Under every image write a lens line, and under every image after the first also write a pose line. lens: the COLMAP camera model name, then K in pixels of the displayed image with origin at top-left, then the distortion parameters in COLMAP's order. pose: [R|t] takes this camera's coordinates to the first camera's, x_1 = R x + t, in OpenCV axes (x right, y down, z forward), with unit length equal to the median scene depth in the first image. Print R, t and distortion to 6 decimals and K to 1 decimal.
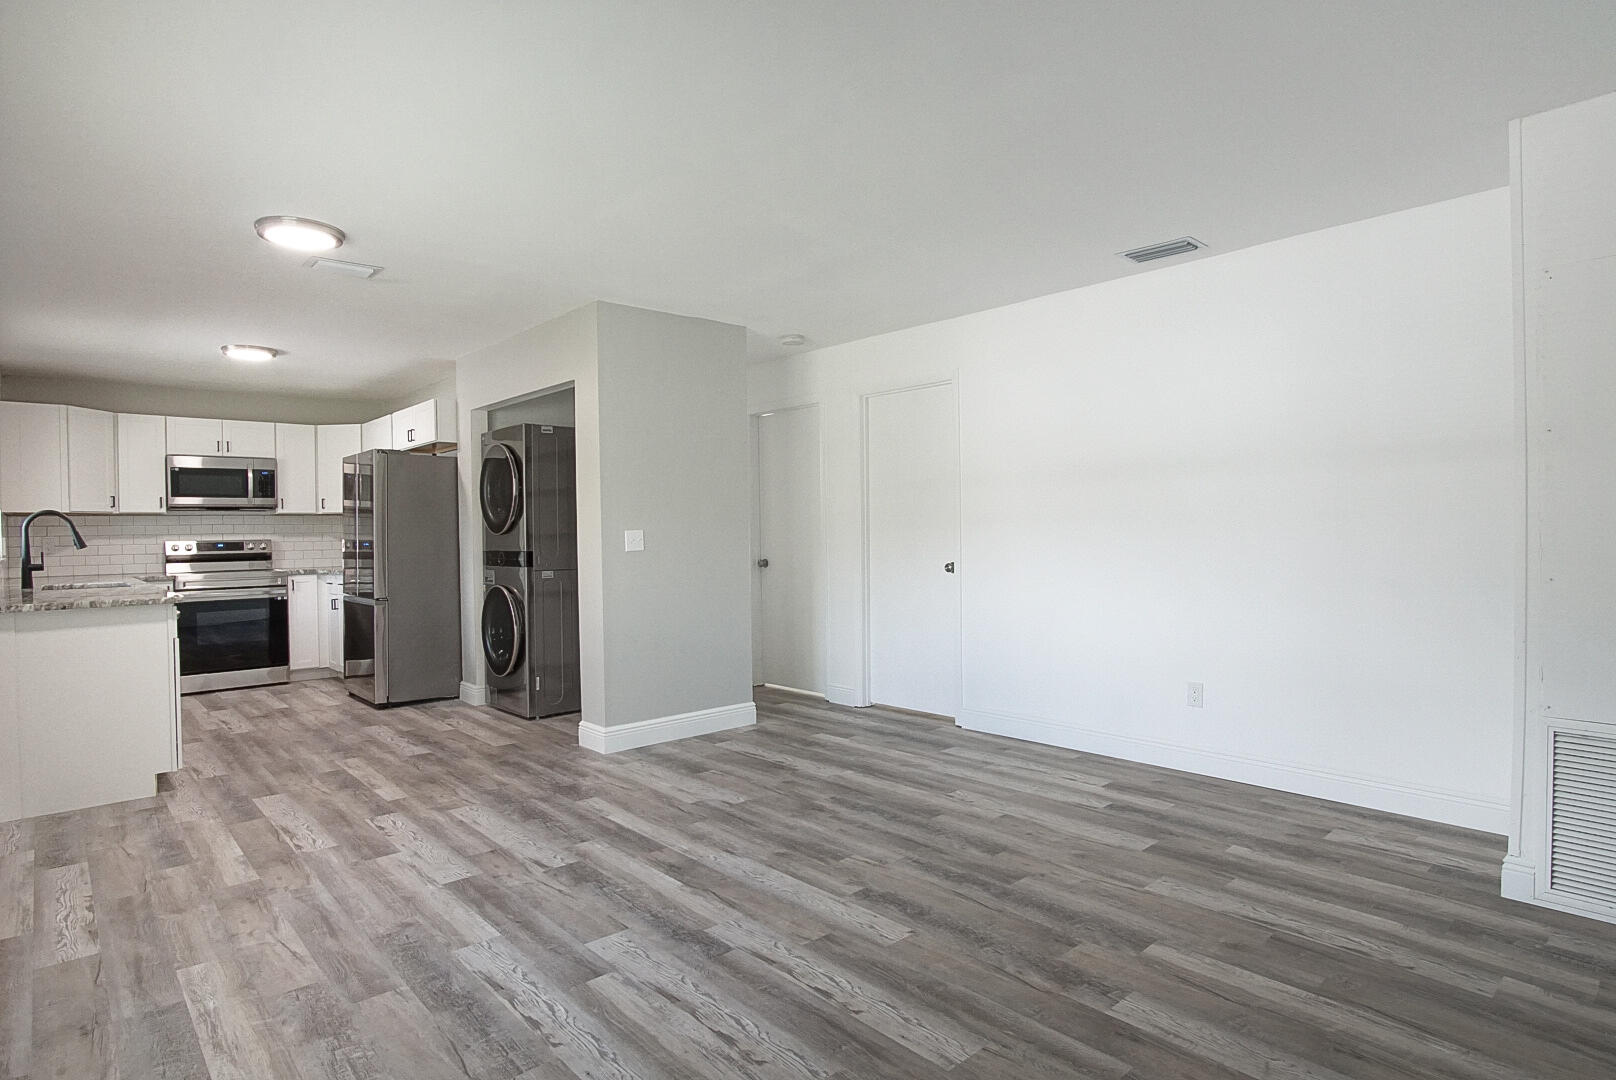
lens RADIAL K [[874.0, 0, 792.4], [0, 874.0, 536.3], [0, 0, 1]] dist [-0.026599, 0.002932]
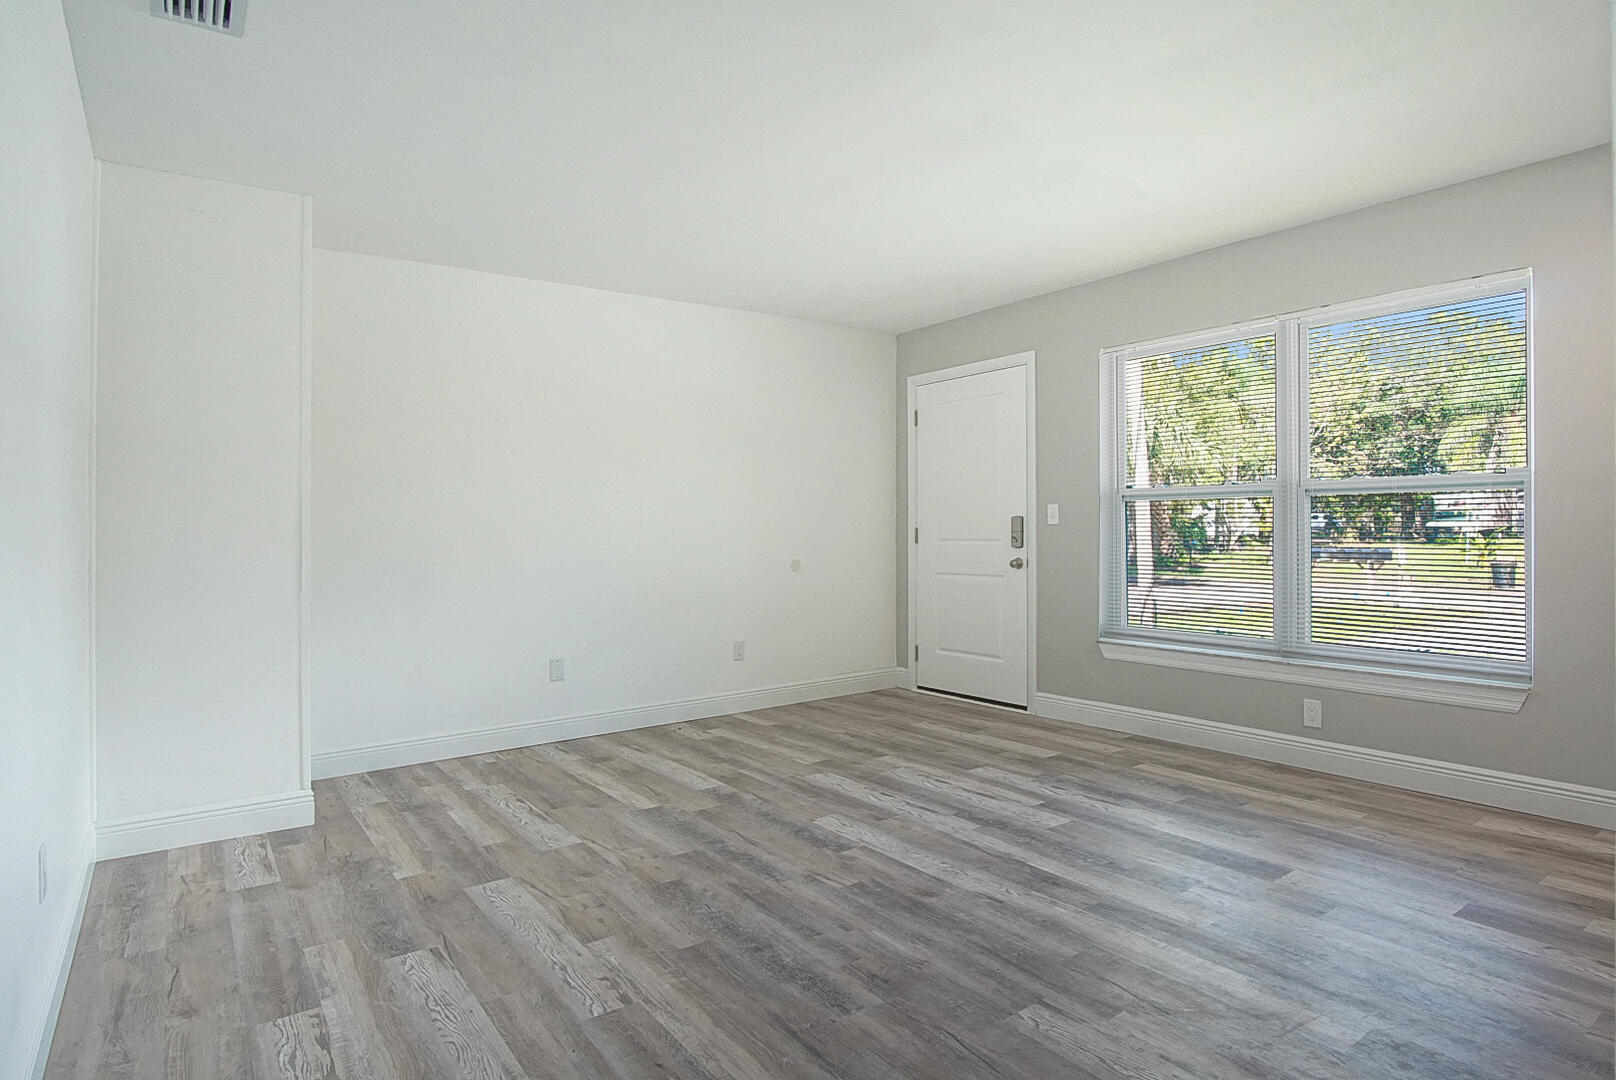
lens RADIAL K [[874.0, 0, 792.4], [0, 874.0, 536.3], [0, 0, 1]] dist [-0.026599, 0.002932]
pose [[-0.994422, 0.029736, 0.101194, 0.021229], [0.031796, 0.999317, 0.018807, 0.012114], [-0.100566, 0.021920, -0.994689, 1.787559]]
